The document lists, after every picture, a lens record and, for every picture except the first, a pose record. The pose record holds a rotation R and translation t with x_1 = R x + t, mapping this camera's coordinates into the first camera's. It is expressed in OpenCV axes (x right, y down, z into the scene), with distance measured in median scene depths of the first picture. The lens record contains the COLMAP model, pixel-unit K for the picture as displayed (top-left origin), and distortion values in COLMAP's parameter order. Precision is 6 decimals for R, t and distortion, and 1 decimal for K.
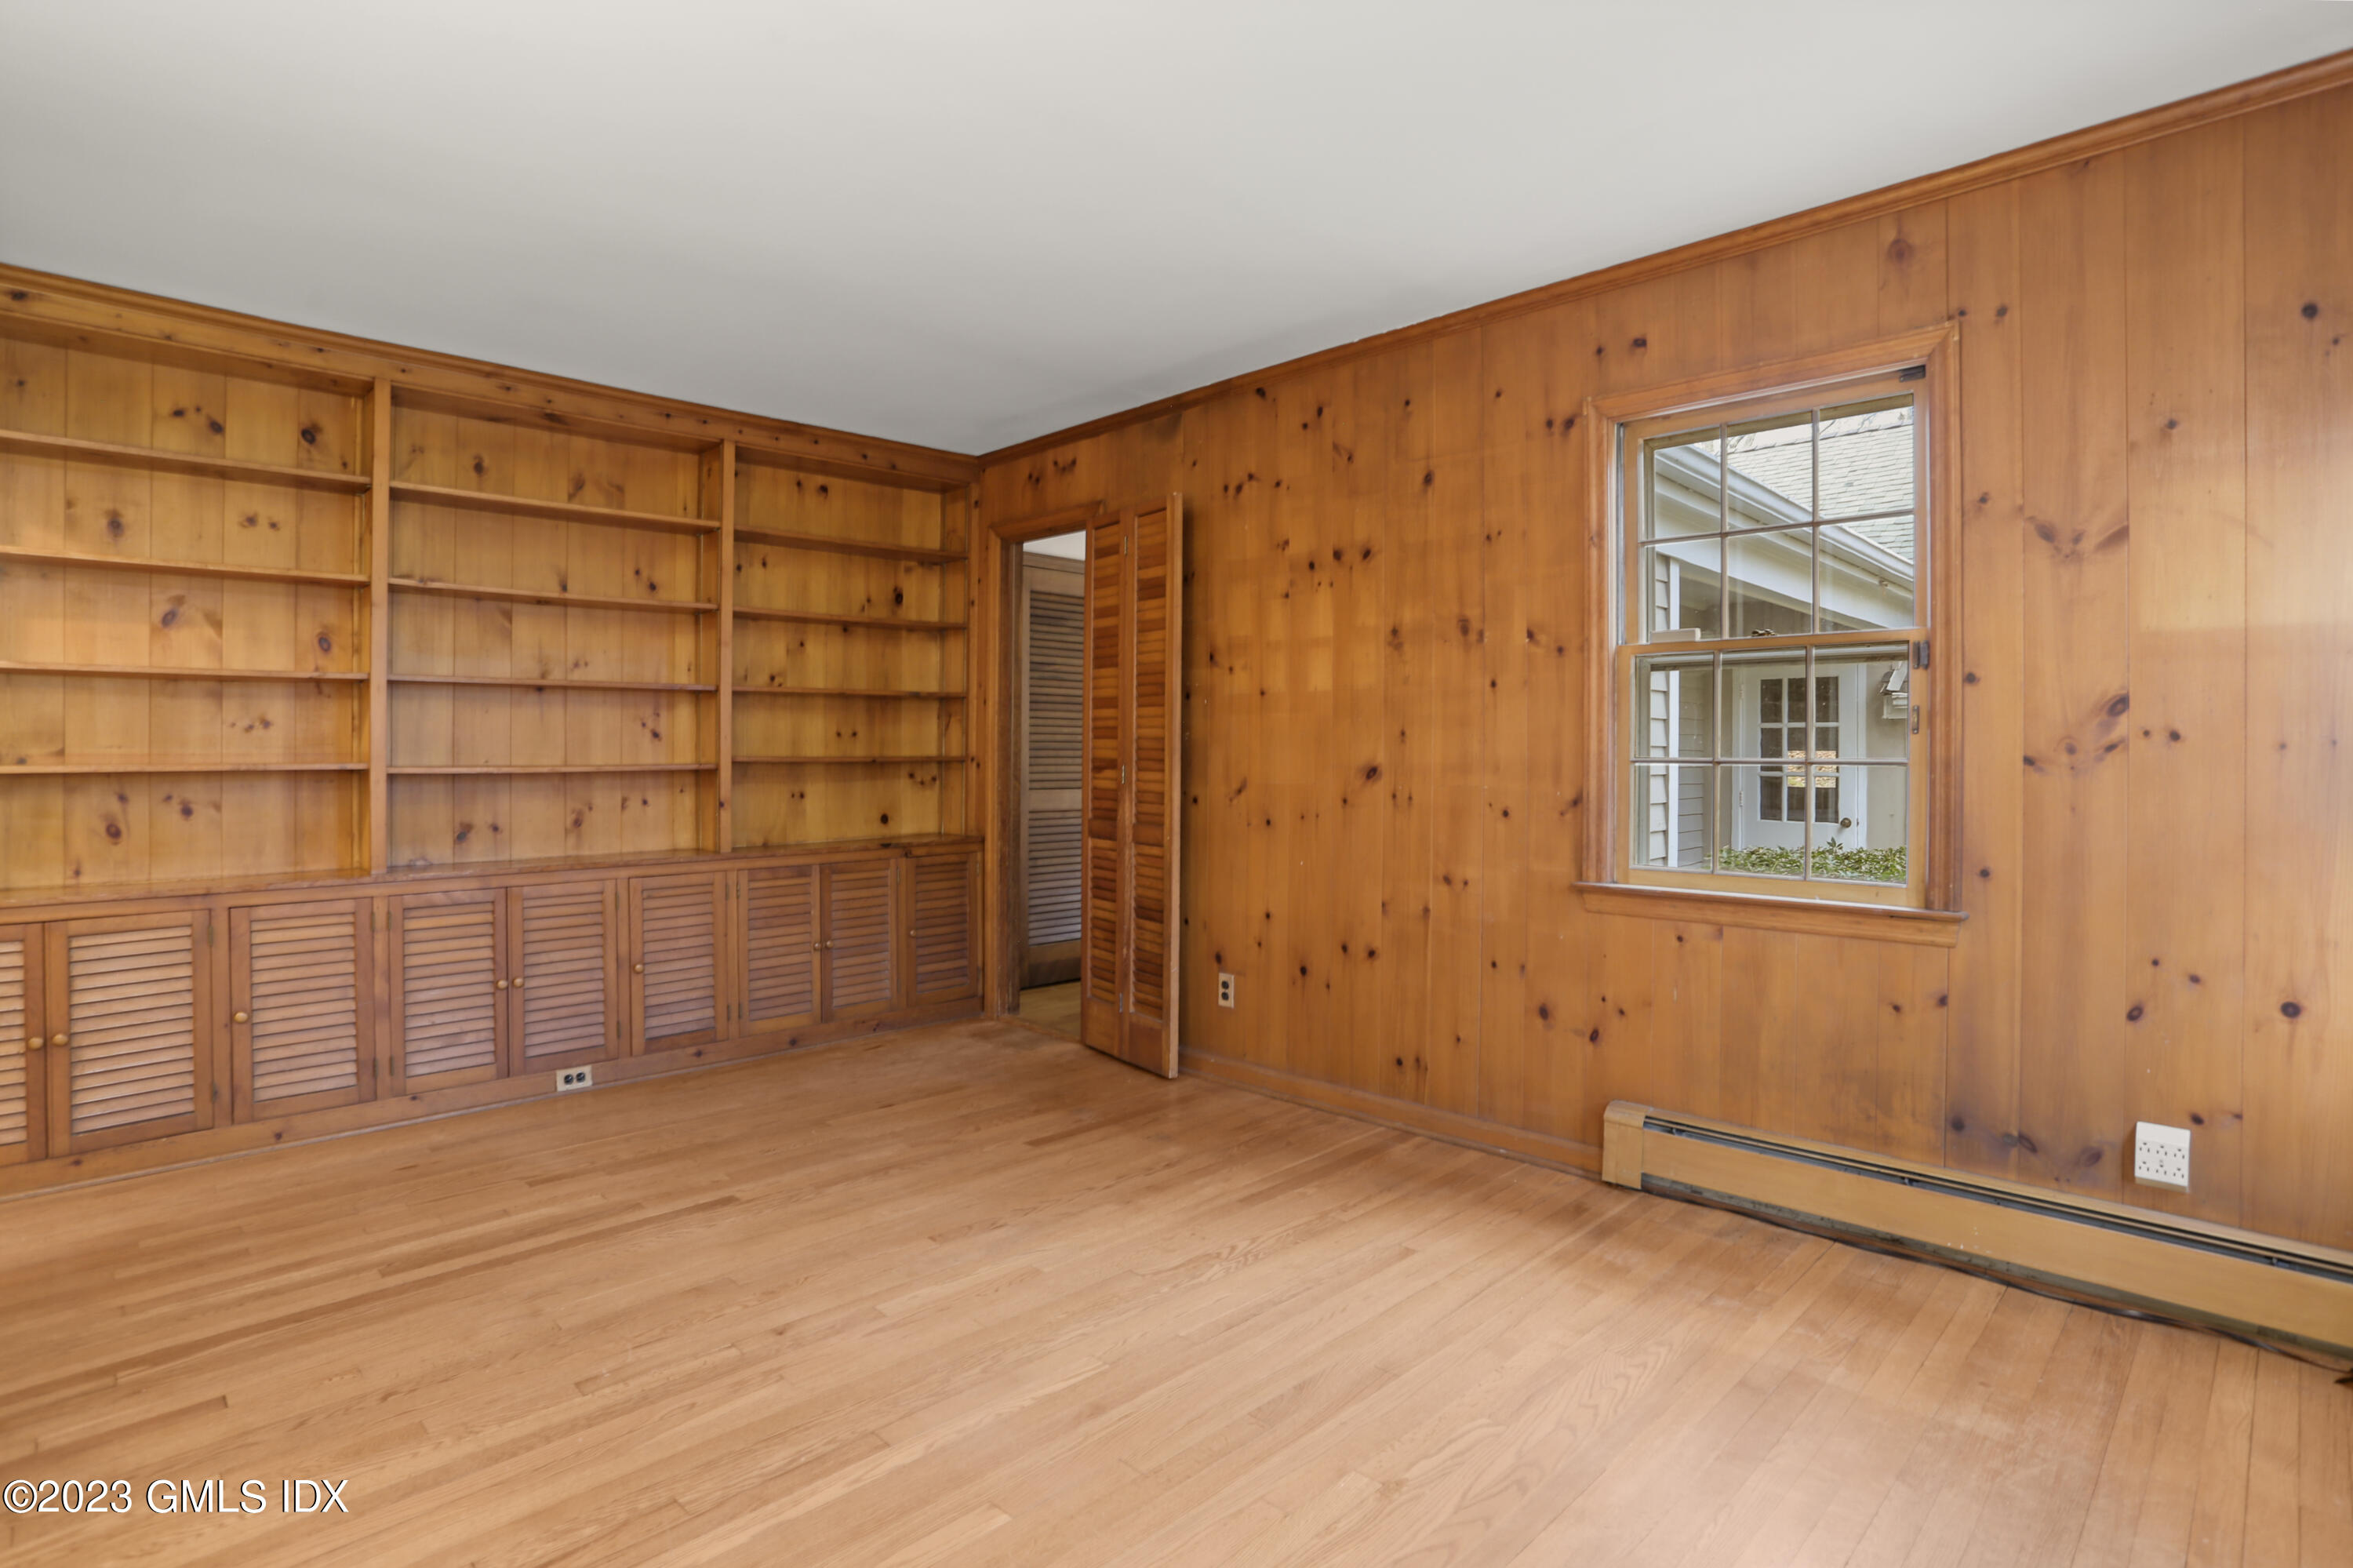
lens RADIAL K [[1156.1, 0, 1174.1], [0, 1156.1, 759.1], [0, 0, 1]] dist [-0.077346, 0.039929]
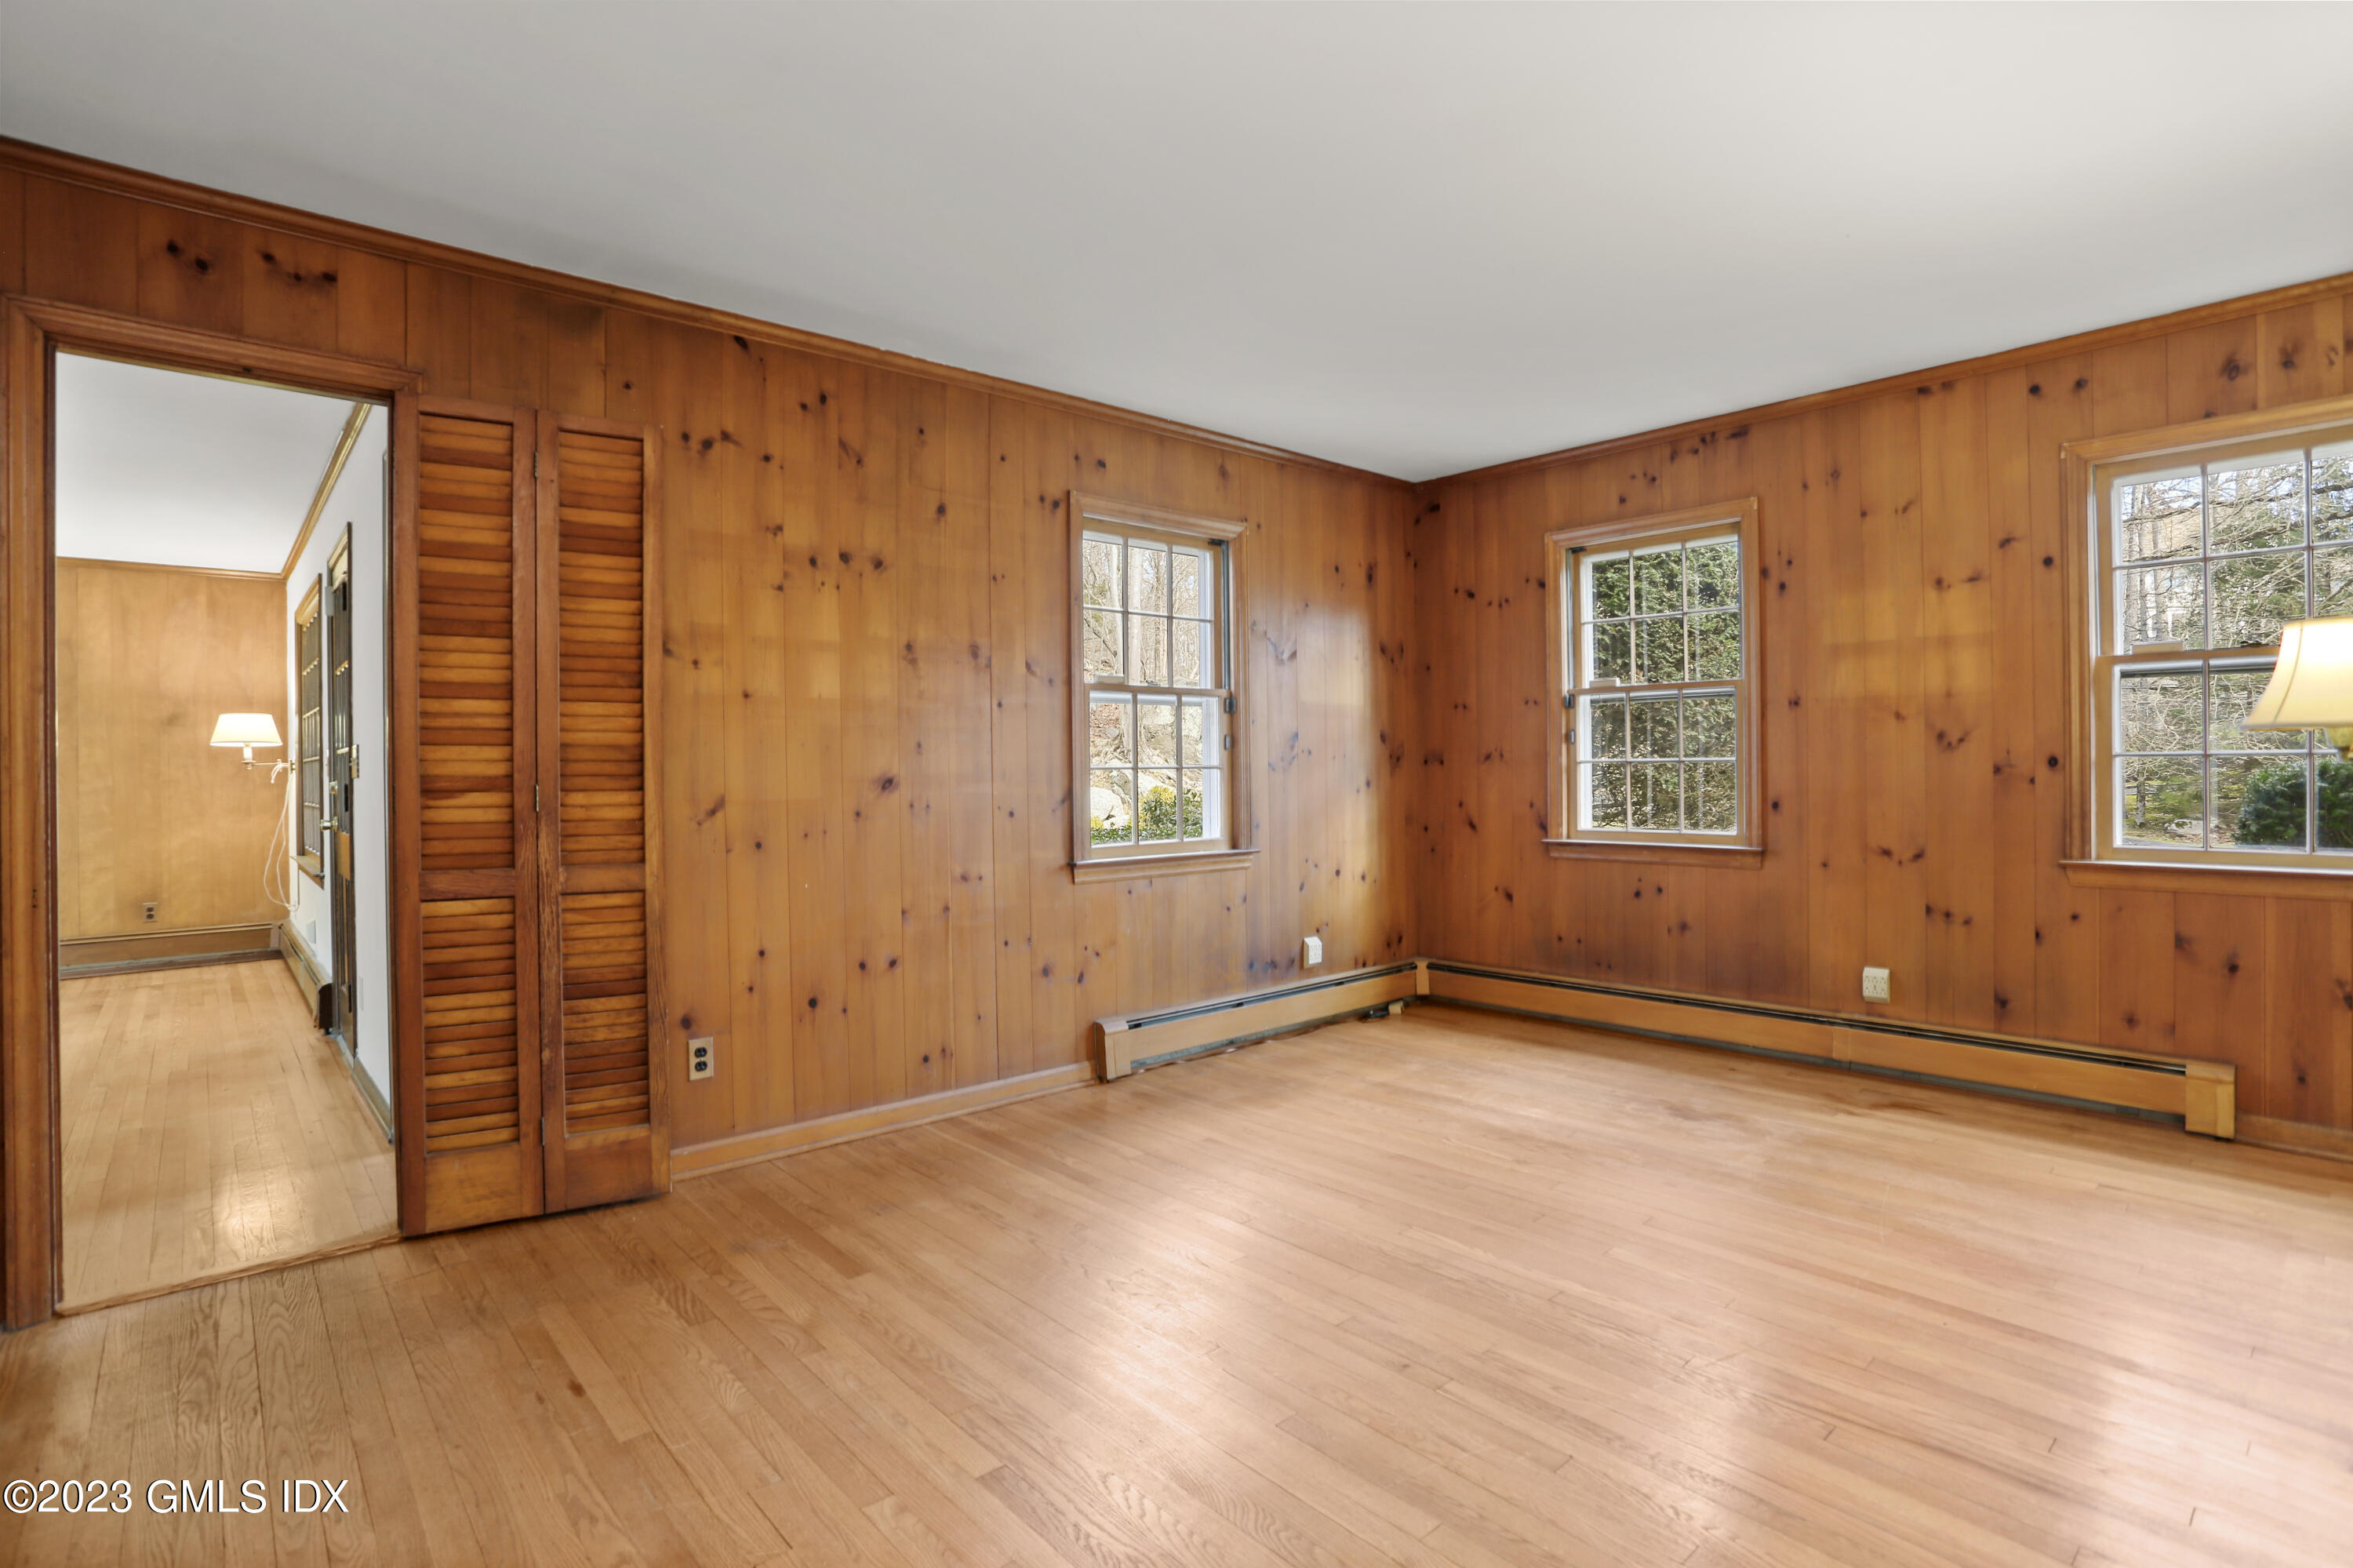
lens RADIAL K [[1156.1, 0, 1174.1], [0, 1156.1, 759.1], [0, 0, 1]] dist [-0.077346, 0.039929]
pose [[0.071612, -0.002355, 0.997430, -0.863019], [0.009054, 0.999958, 0.001711, -0.009885], [-0.997391, 0.008908, 0.071631, 0.722253]]
